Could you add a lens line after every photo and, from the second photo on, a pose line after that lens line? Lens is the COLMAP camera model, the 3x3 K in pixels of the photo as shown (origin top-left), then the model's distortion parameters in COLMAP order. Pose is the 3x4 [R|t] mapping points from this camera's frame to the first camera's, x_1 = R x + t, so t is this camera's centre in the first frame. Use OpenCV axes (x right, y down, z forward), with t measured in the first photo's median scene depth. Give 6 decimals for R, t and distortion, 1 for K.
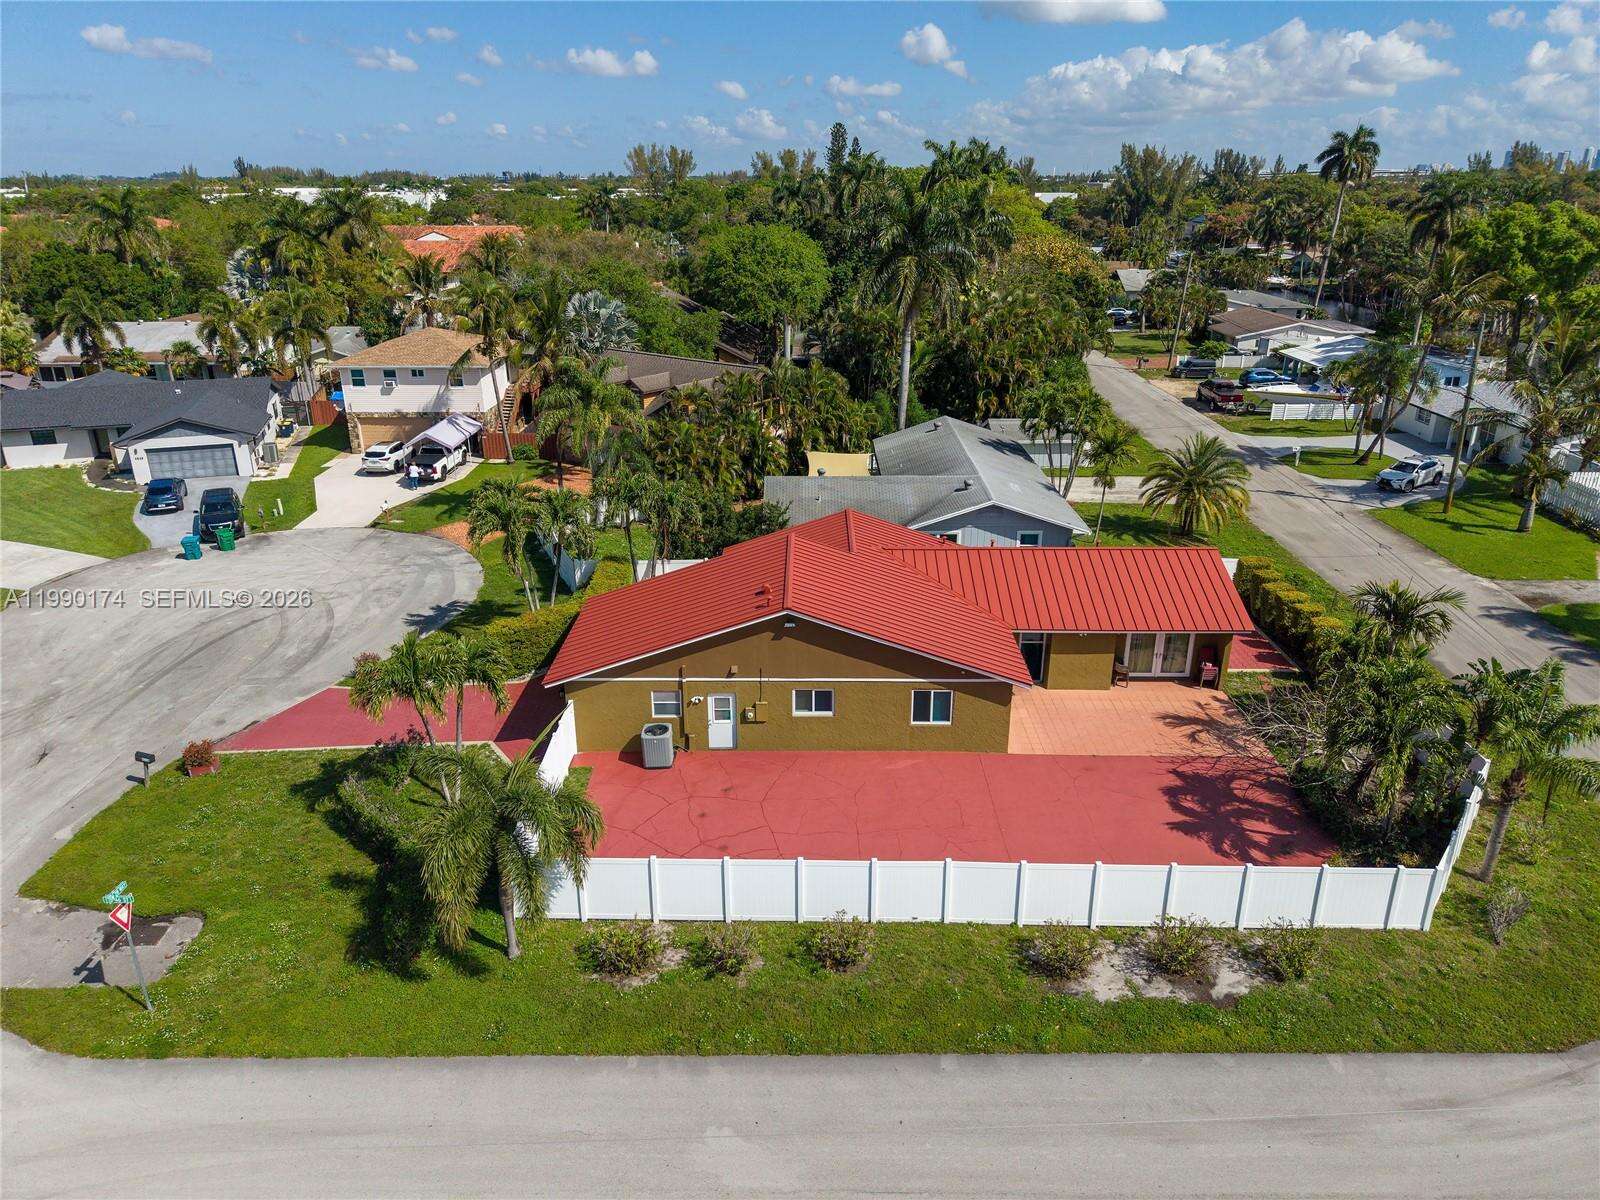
lens RADIAL K [[1072.7, 0, 800.0], [0, 1072.7, 600.0], [0, 0, 1]] dist [0.013942, -0.015680]
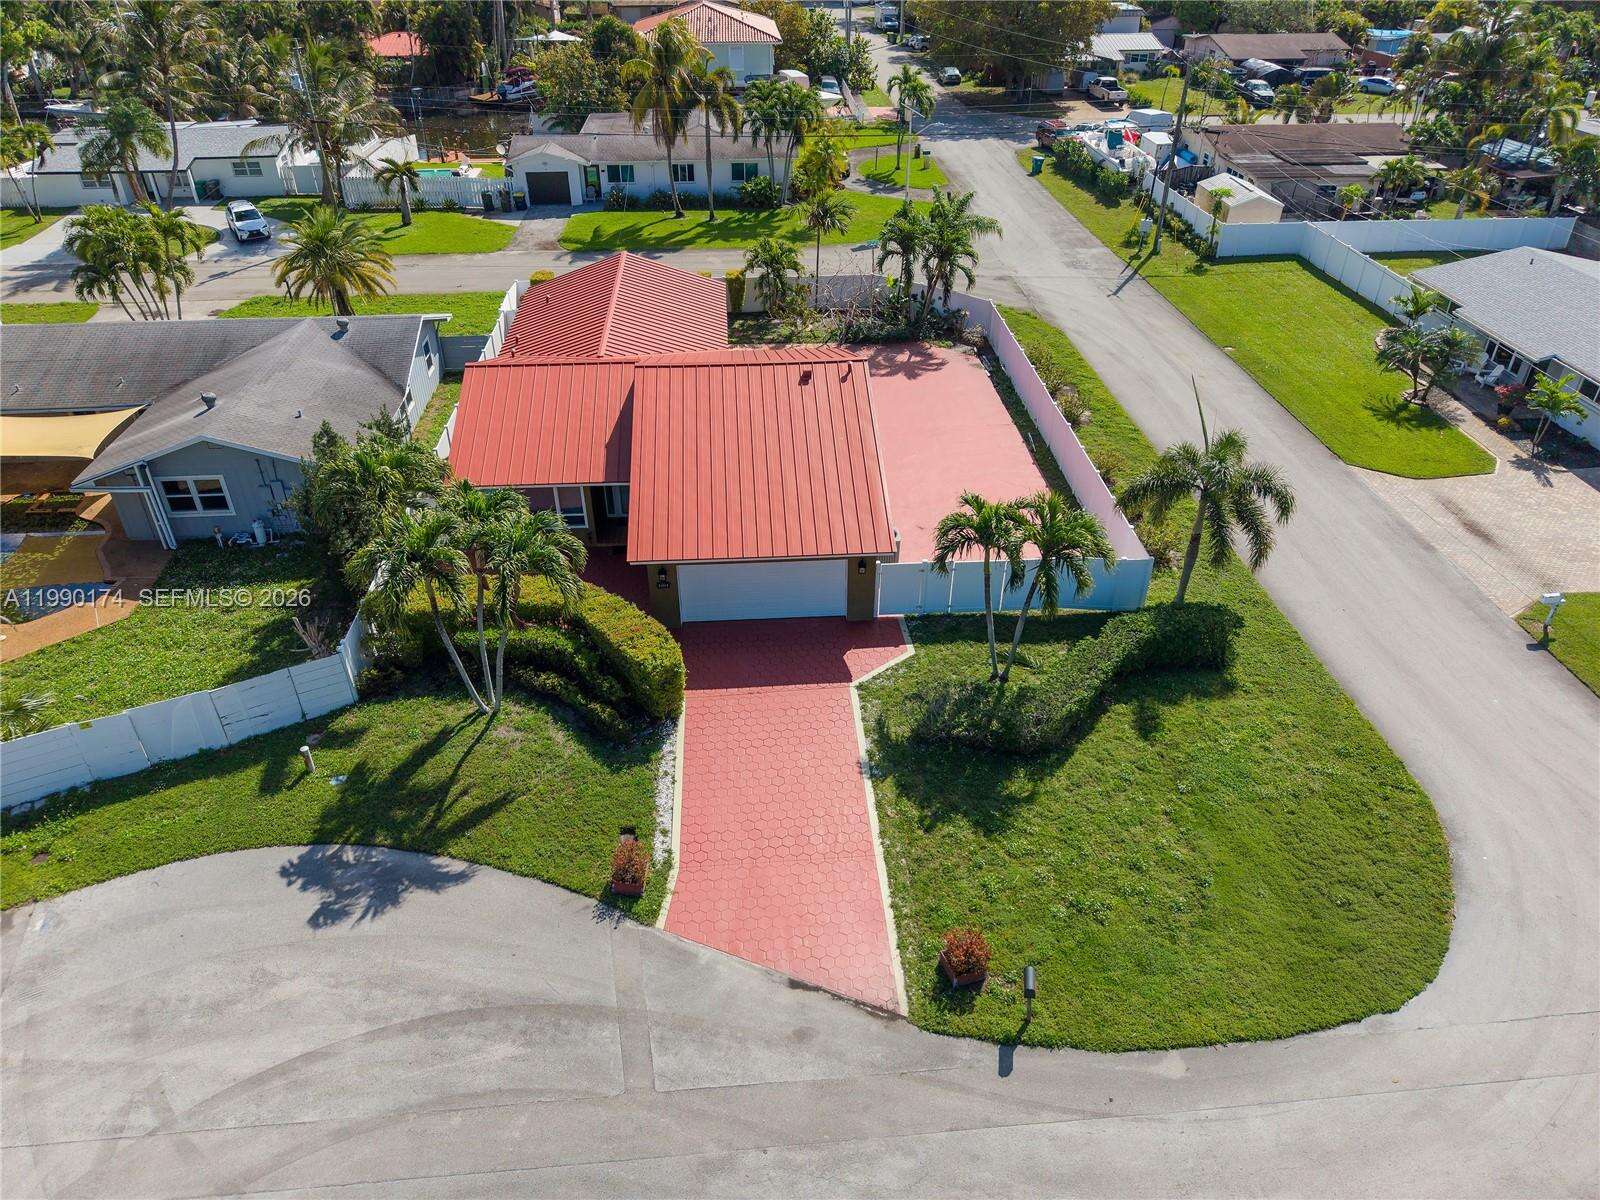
lens RADIAL K [[1064.5, 0, 801.5], [0, 1064.5, 598.2], [0, 0, 1]] dist [0.056775, -0.077488]
pose [[-0.077068, -0.555564, 0.827895, -0.926964], [0.368068, 0.755857, 0.541485, -0.374409], [-0.926599, 0.346453, 0.146233, 0.901029]]
